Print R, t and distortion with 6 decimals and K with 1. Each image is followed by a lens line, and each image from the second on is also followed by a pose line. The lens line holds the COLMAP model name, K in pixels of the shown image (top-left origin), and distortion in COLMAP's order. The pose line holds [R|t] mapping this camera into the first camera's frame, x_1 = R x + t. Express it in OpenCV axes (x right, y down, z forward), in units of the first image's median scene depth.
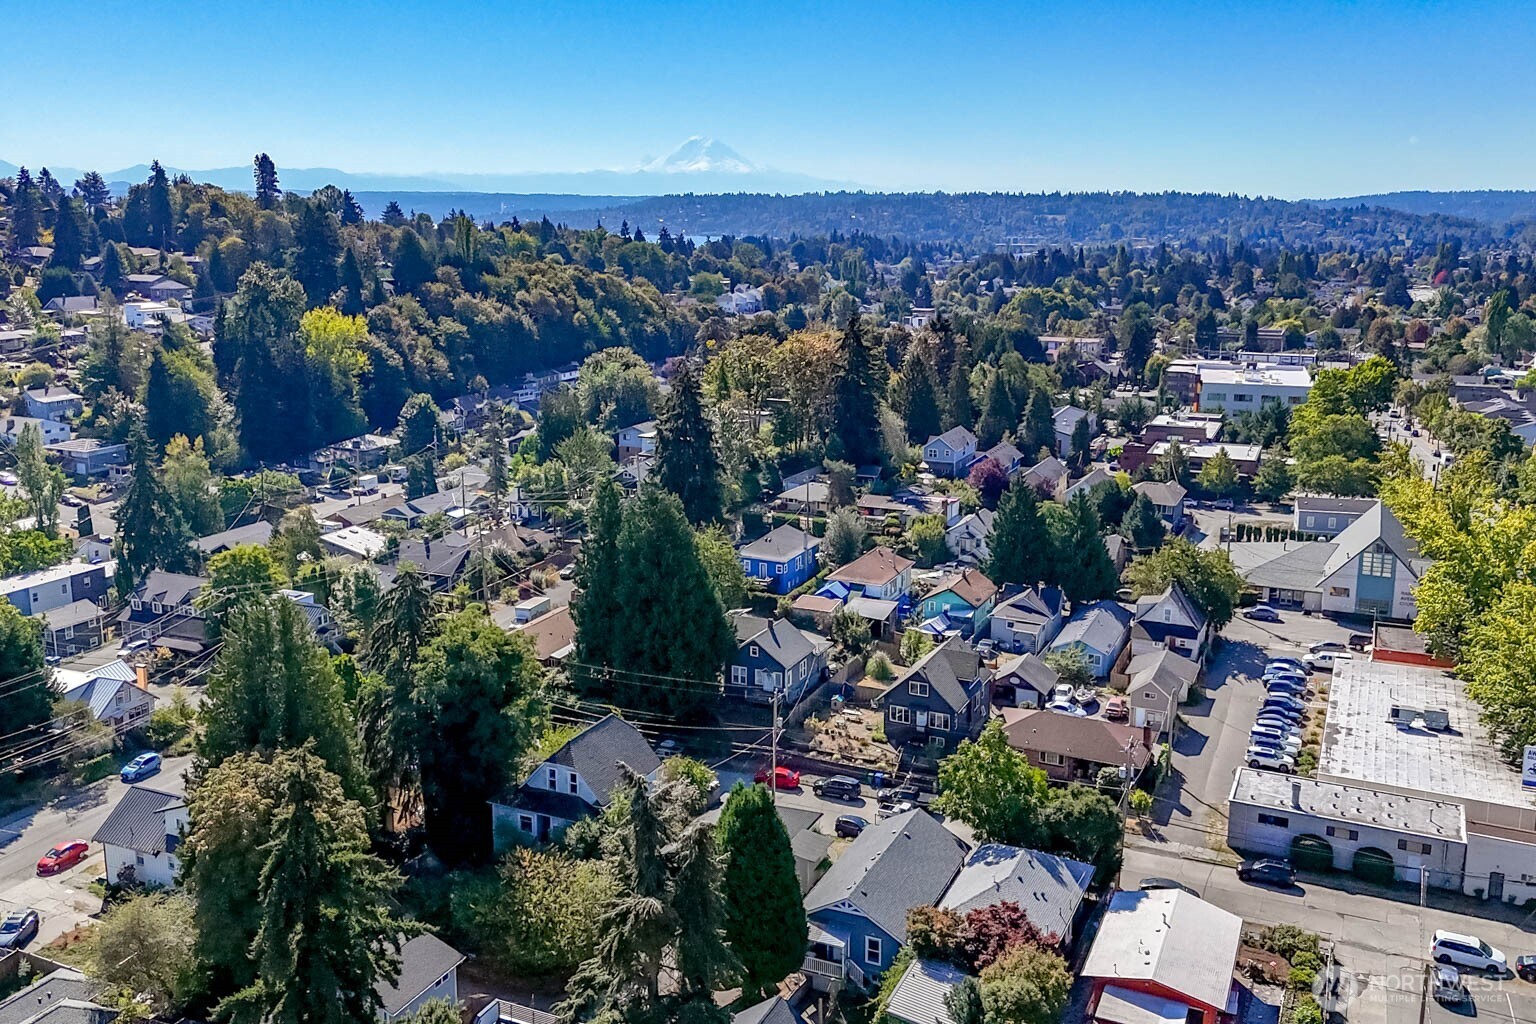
lens RADIAL K [[1327.4, 0, 765.8], [0, 1327.4, 502.7], [0, 0, 1]] dist [0.100536, -0.128085]
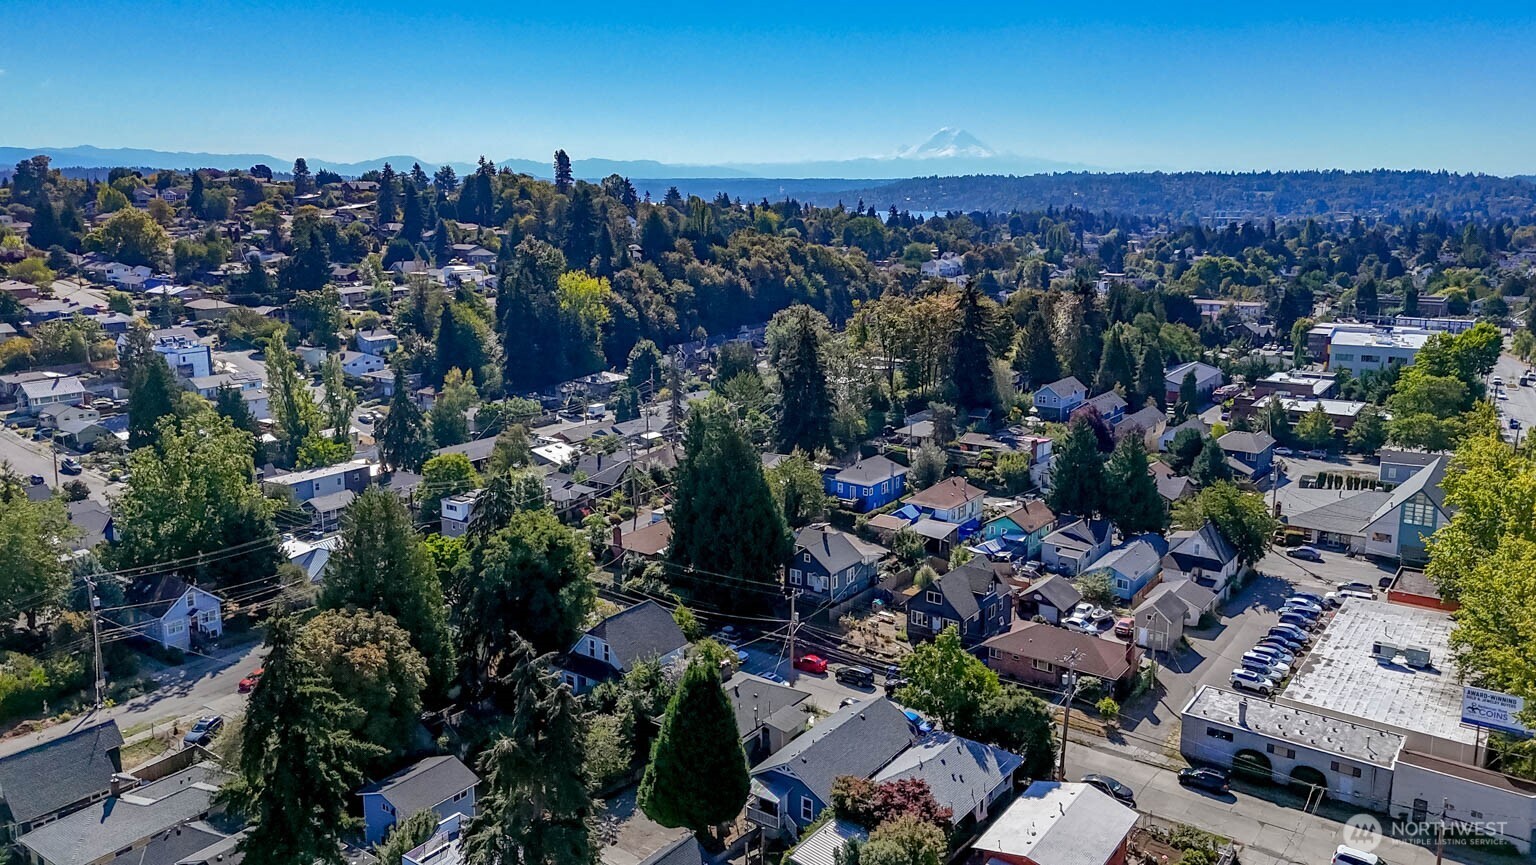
lens RADIAL K [[1107.6, 0, 768.0], [0, 1107.6, 432.5], [0, 0, 1]] dist [0.098173, -0.105246]
pose [[0.980365, 0.037163, -0.193657, 0.102691], [-0.037583, 0.999292, 0.001505, -0.001444], [0.193576, 0.005803, 0.981068, 0.003245]]
